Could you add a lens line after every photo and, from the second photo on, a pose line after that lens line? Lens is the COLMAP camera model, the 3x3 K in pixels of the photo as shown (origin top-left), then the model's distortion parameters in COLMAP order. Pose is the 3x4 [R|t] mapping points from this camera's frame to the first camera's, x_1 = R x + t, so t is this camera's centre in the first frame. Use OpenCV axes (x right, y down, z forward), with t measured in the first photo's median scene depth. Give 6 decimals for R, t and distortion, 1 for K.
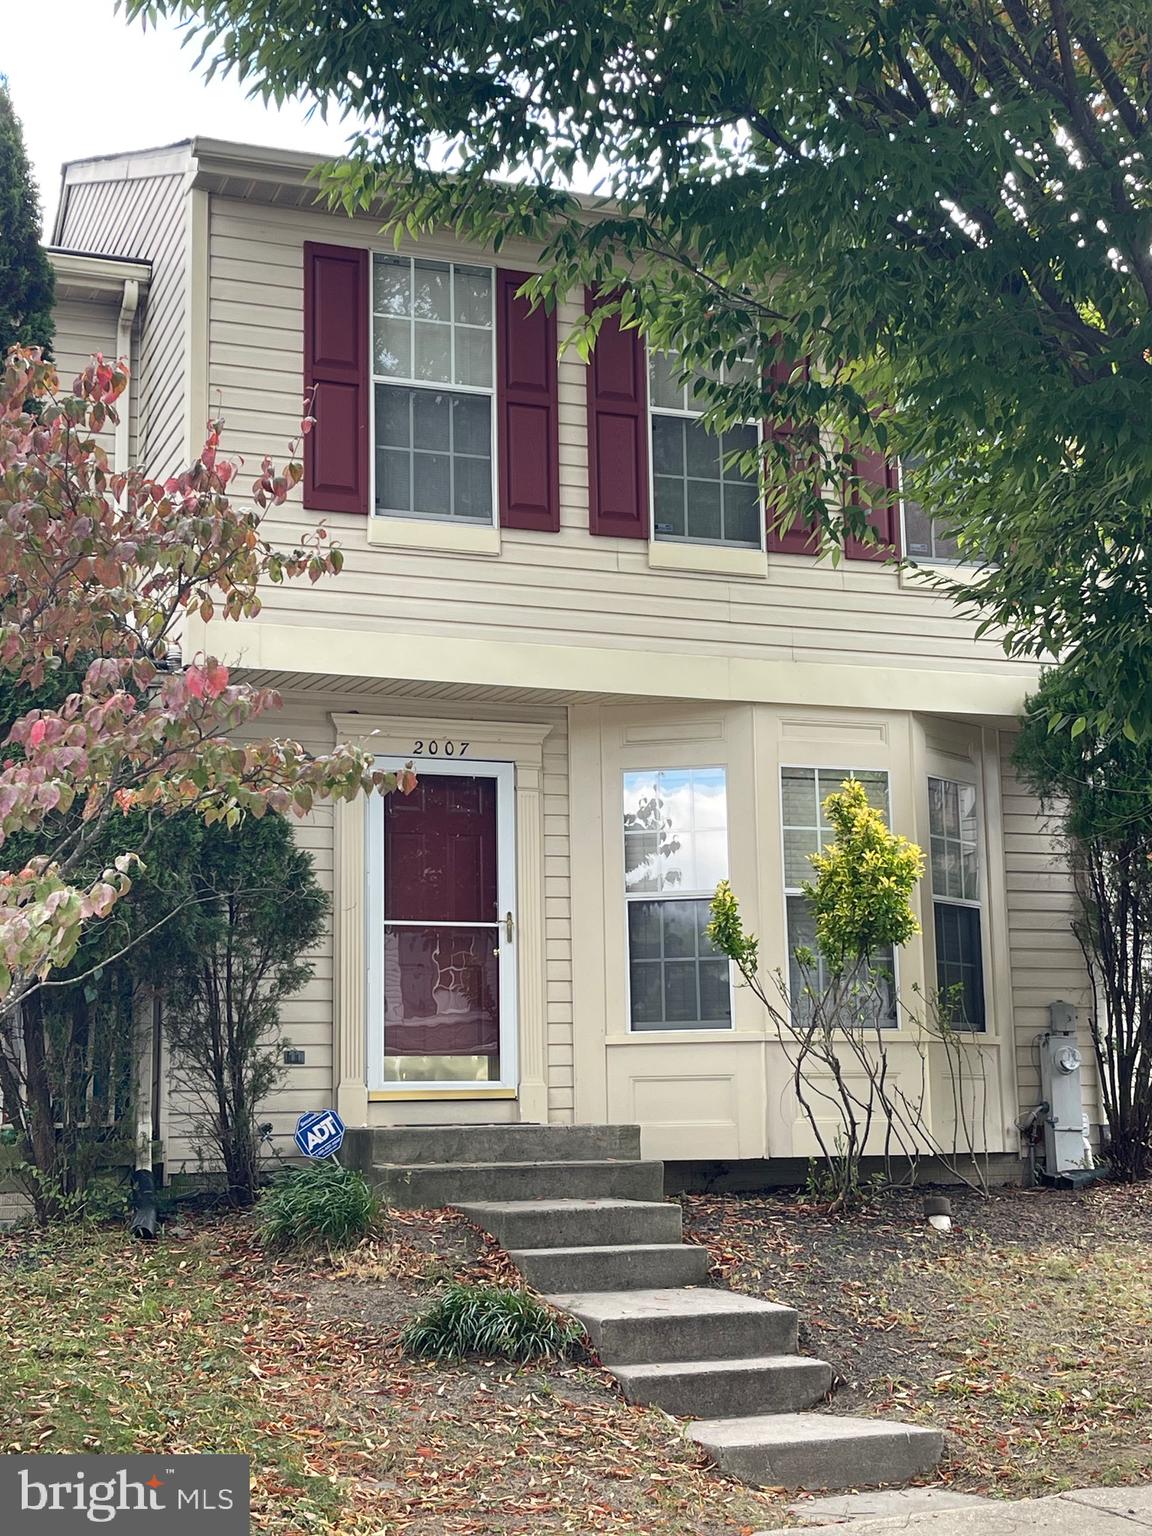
lens RADIAL K [[2175.1, 0, 576.0], [0, 2175.1, 768.0], [0, 0, 1]] dist [0.133474, -0.021544]
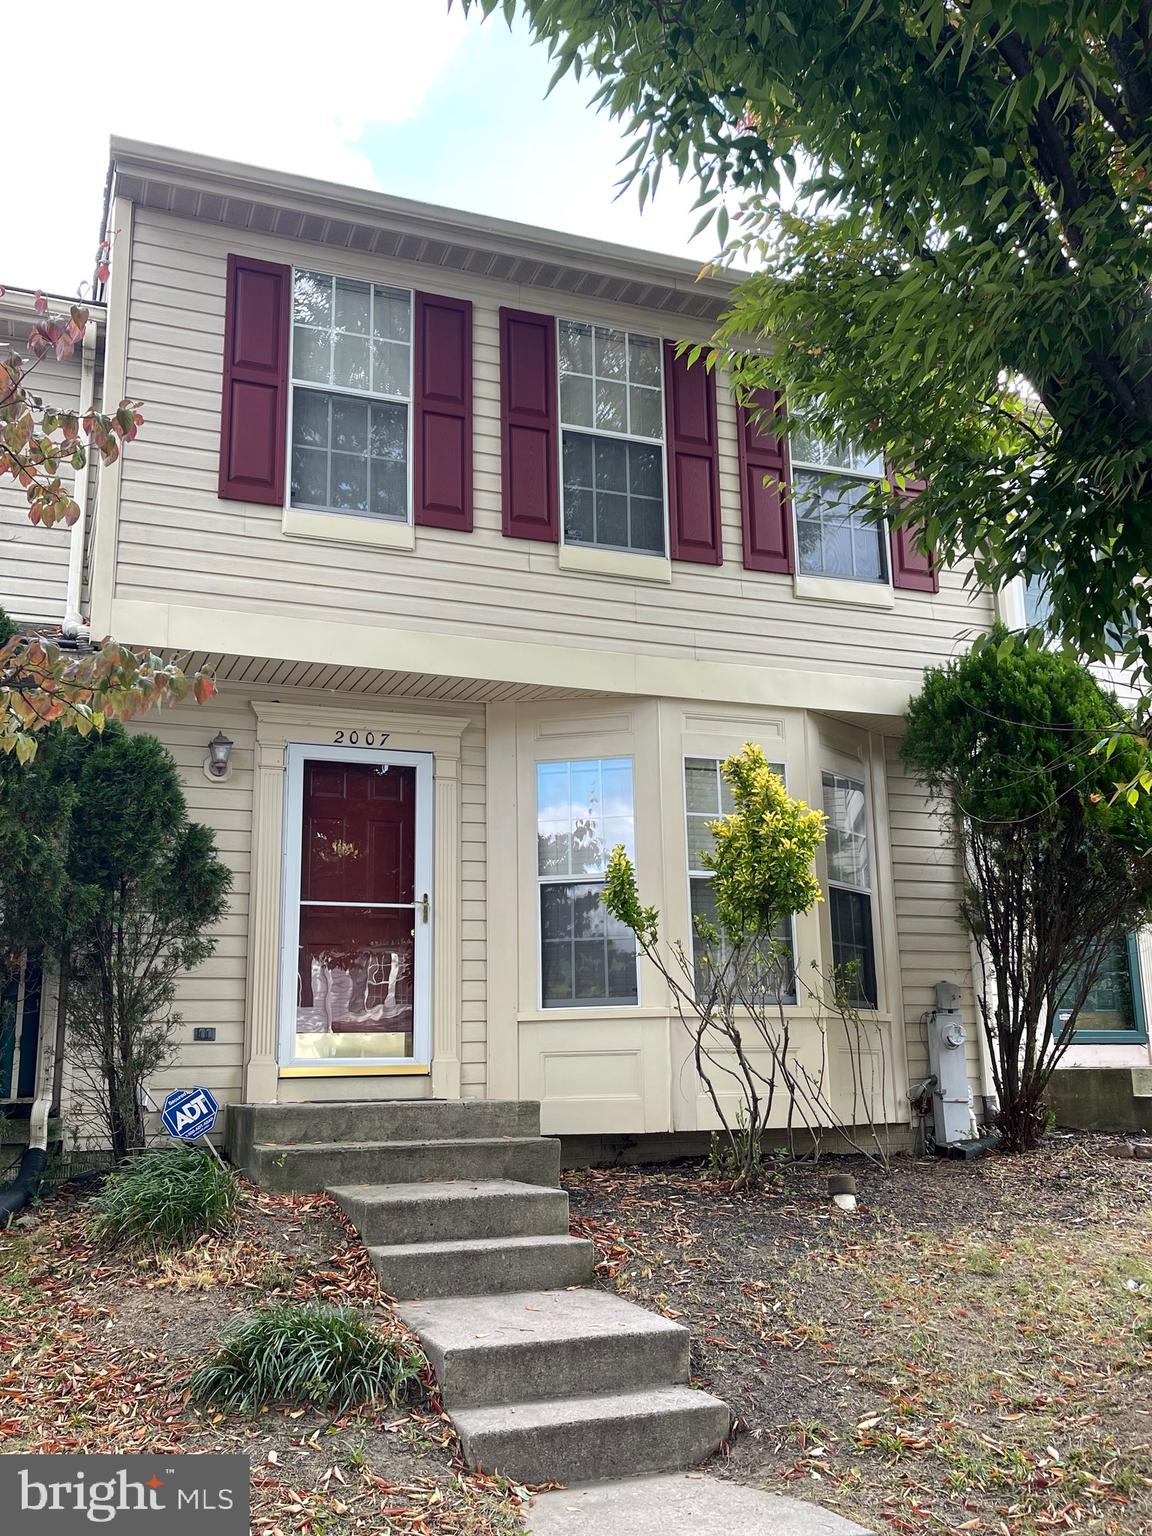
lens RADIAL K [[1421.9, 0, 576.0], [0, 1421.9, 768.0], [0, 0, 1]] dist [0.054646, -0.018294]
pose [[0.999997, -0.002064, 0.001597, 0.043188], [0.002157, 0.998156, -0.060668, 0.050308], [-0.001469, 0.060671, 0.998157, 0.333160]]
